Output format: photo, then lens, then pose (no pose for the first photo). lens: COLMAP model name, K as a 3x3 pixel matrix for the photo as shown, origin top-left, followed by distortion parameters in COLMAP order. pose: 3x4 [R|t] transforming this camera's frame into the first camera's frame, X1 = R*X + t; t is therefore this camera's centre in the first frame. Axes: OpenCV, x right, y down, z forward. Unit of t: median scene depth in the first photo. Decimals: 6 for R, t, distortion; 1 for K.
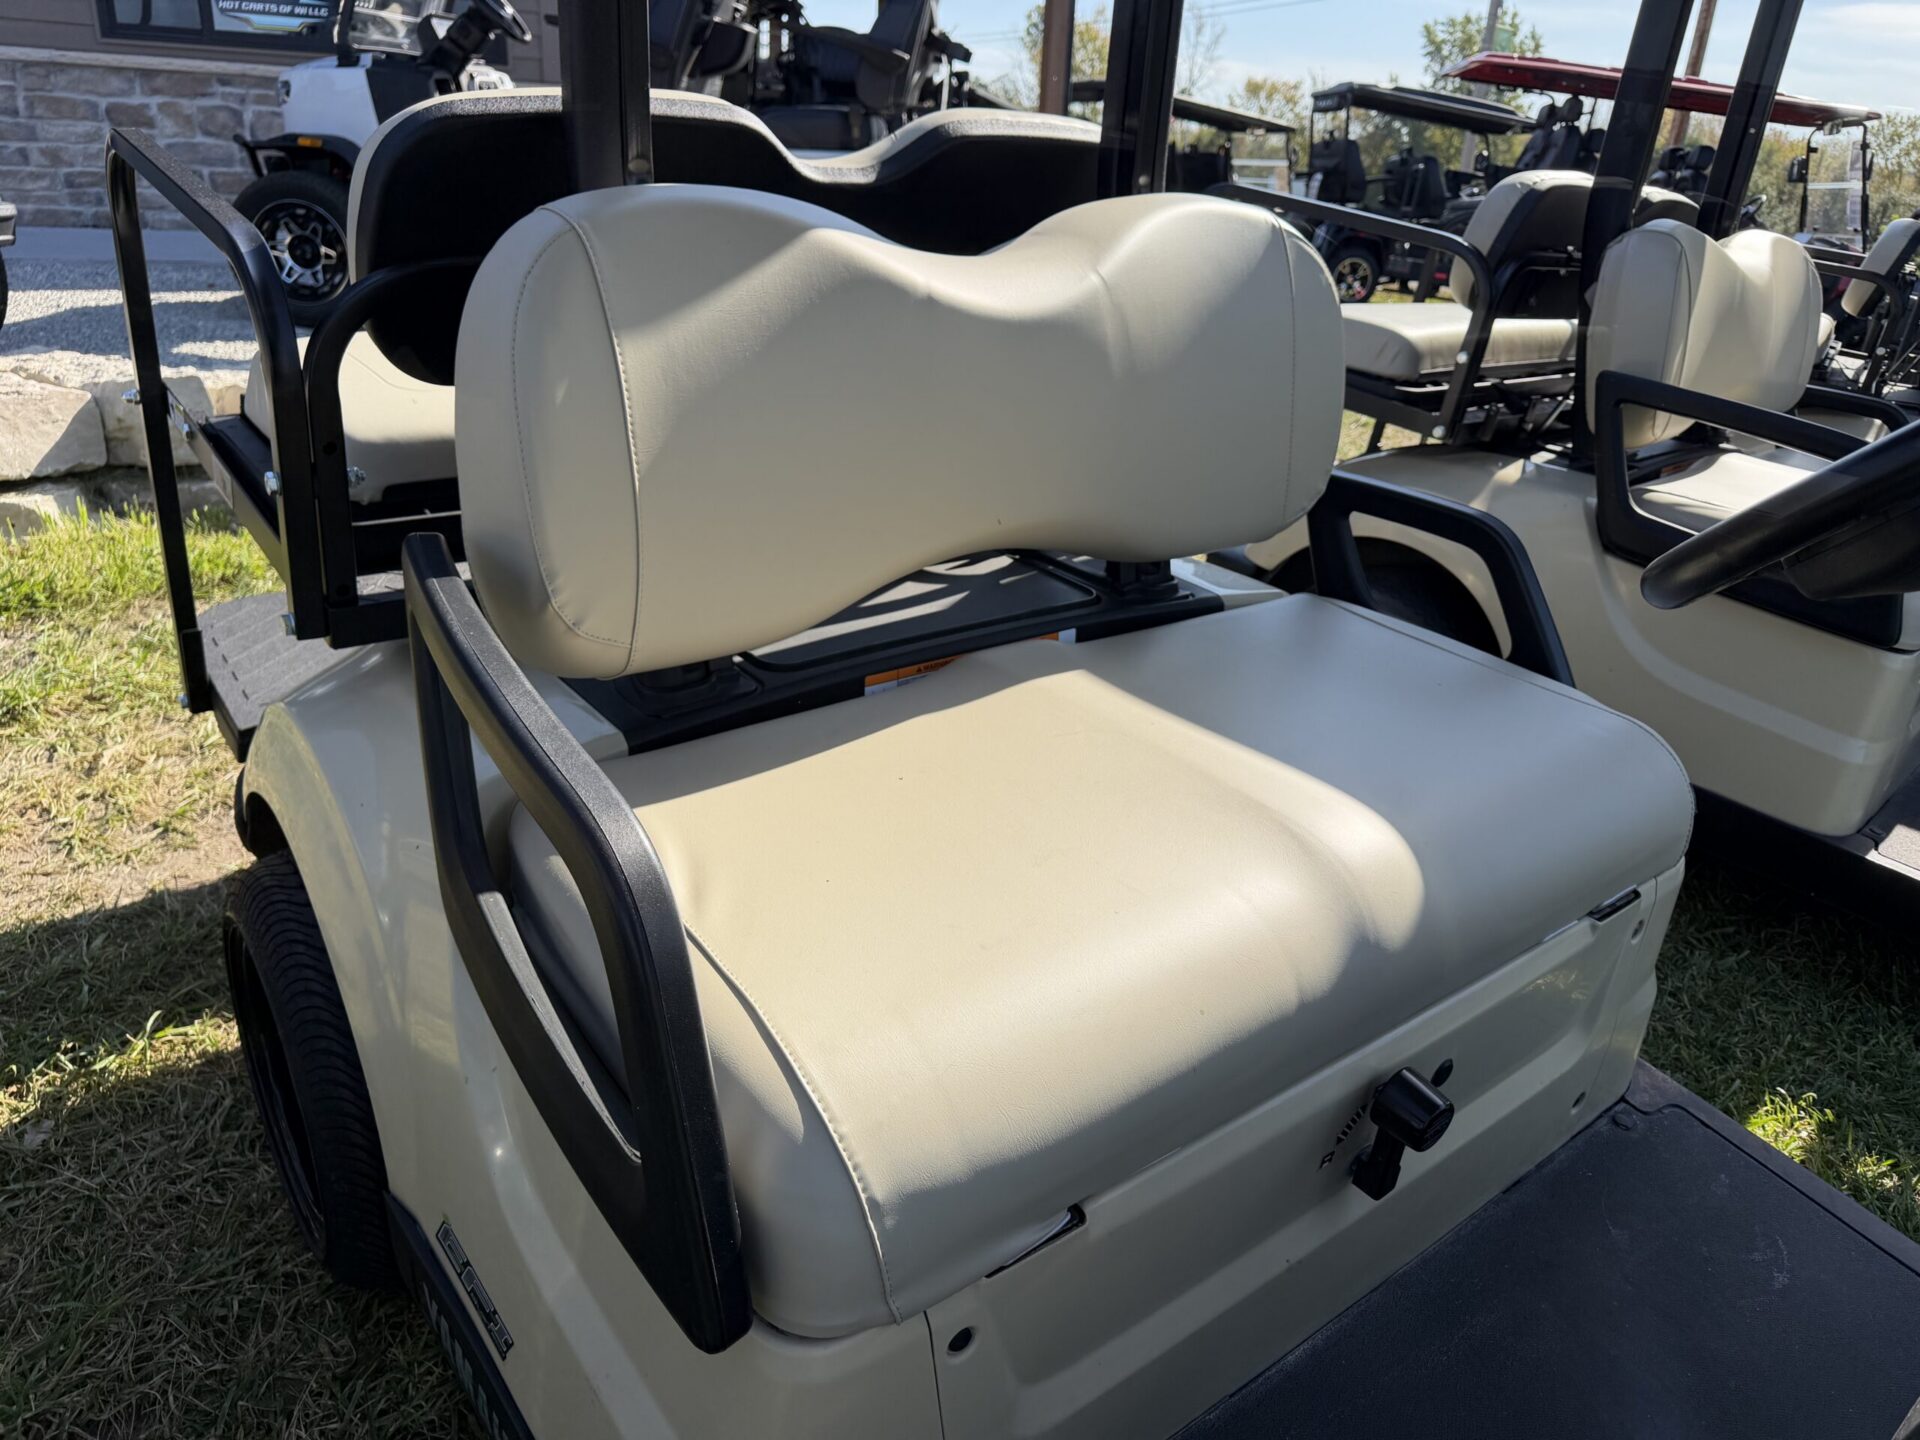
lens RADIAL K [[1341.9, 0, 962.4], [0, 1341.9, 685.4], [0, 0, 1]] dist [-0.005804, 0.005368]
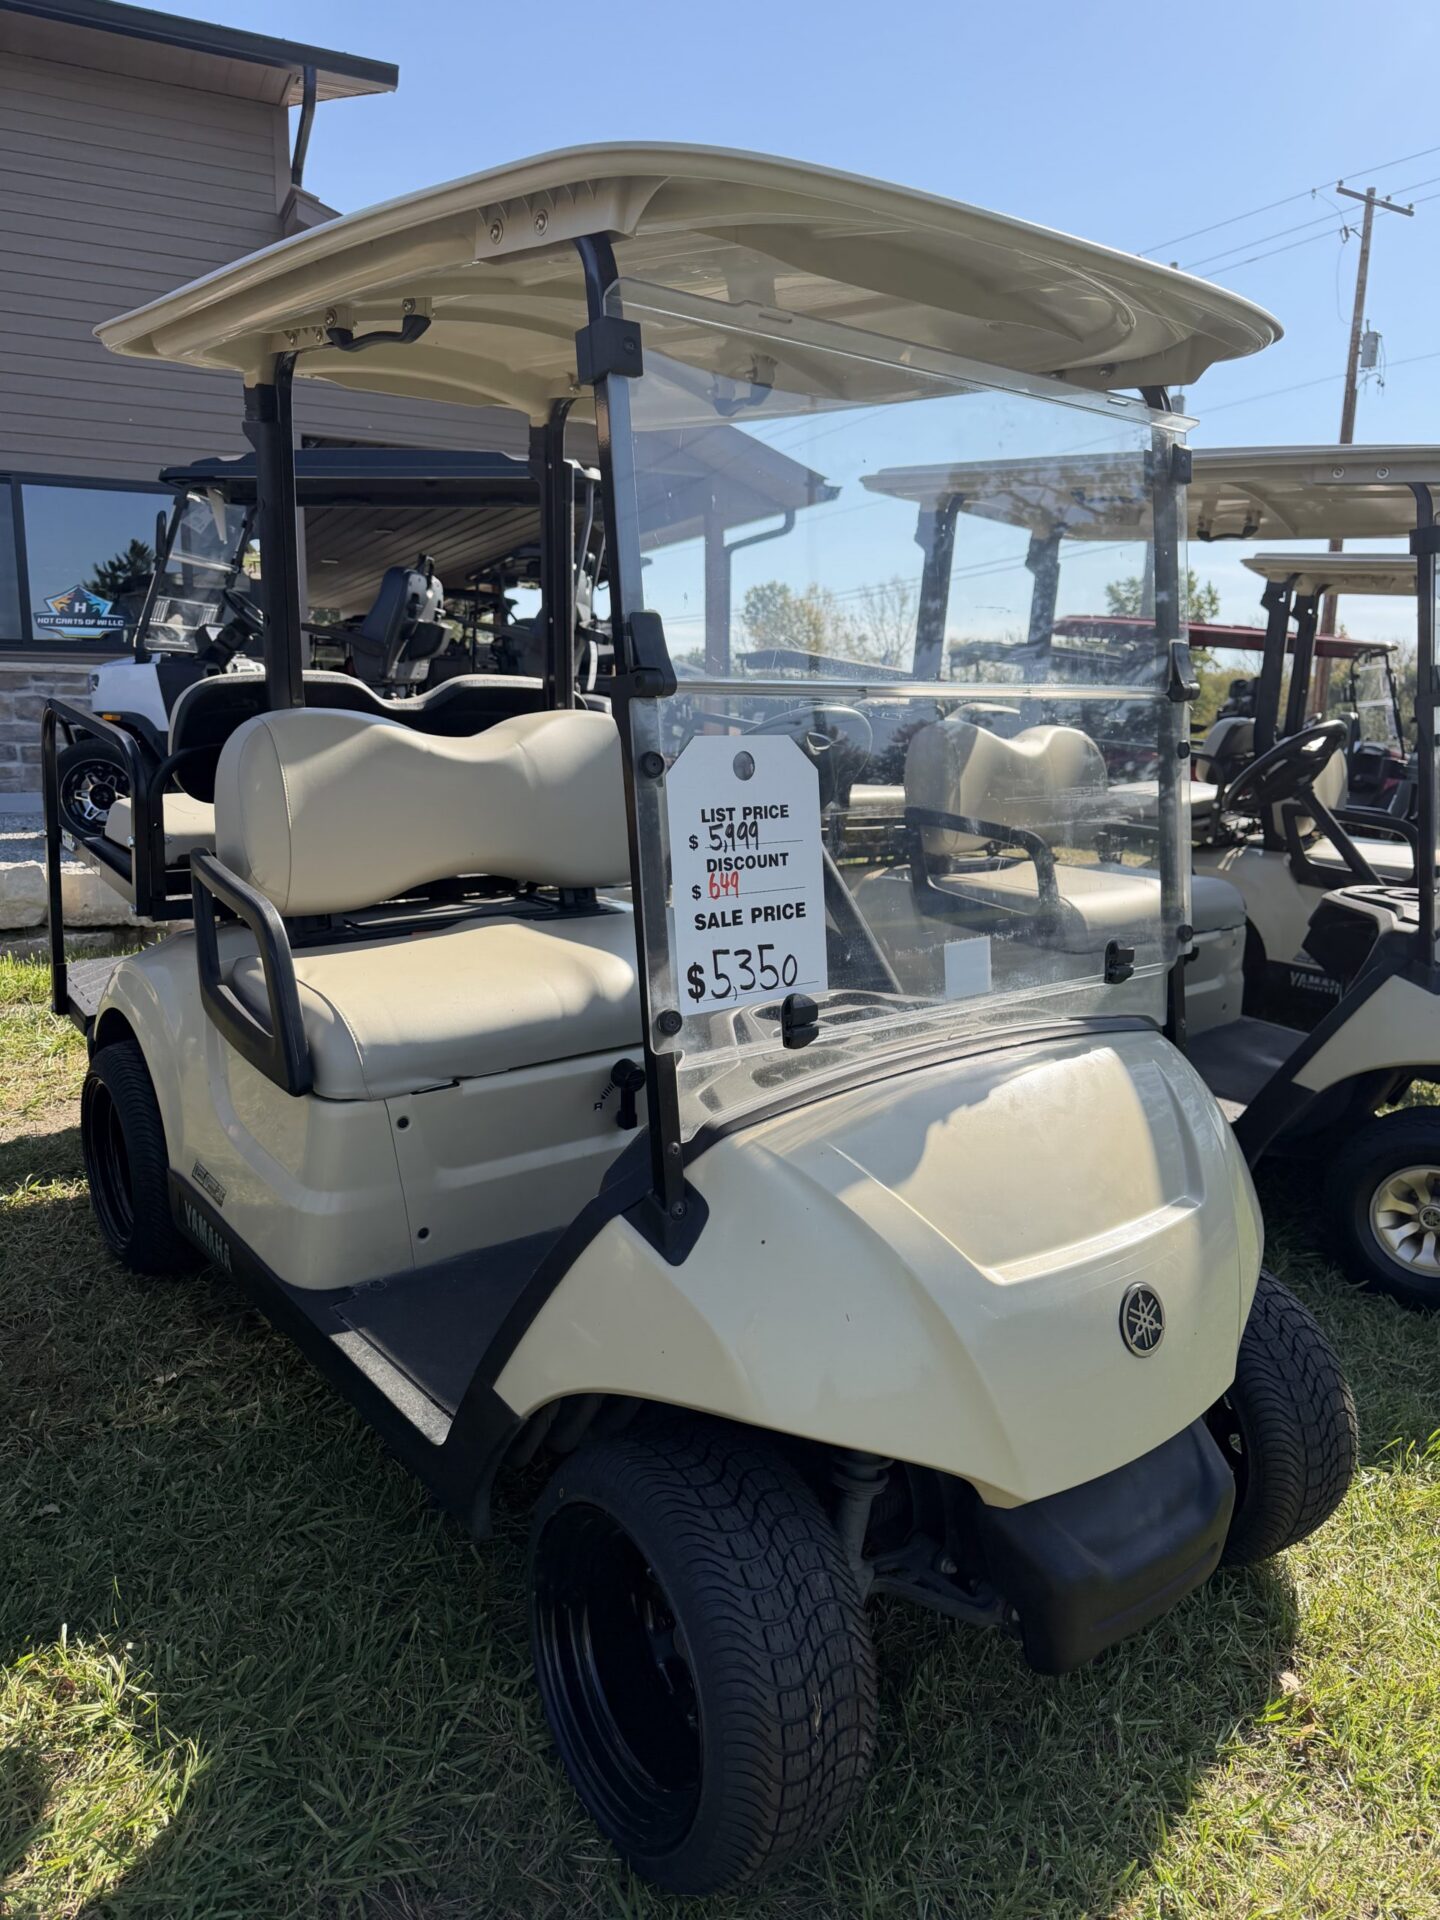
lens RADIAL K [[1361.8, 0, 720.0], [0, 1361.8, 960.0], [0, 0, 1]] dist [0.102565, -0.170490]
pose [[0.999144, -0.041235, -0.003204, 0.106419], [0.039746, 0.978711, -0.201357, 0.124600], [0.011438, 0.201058, 0.979513, -0.275033]]
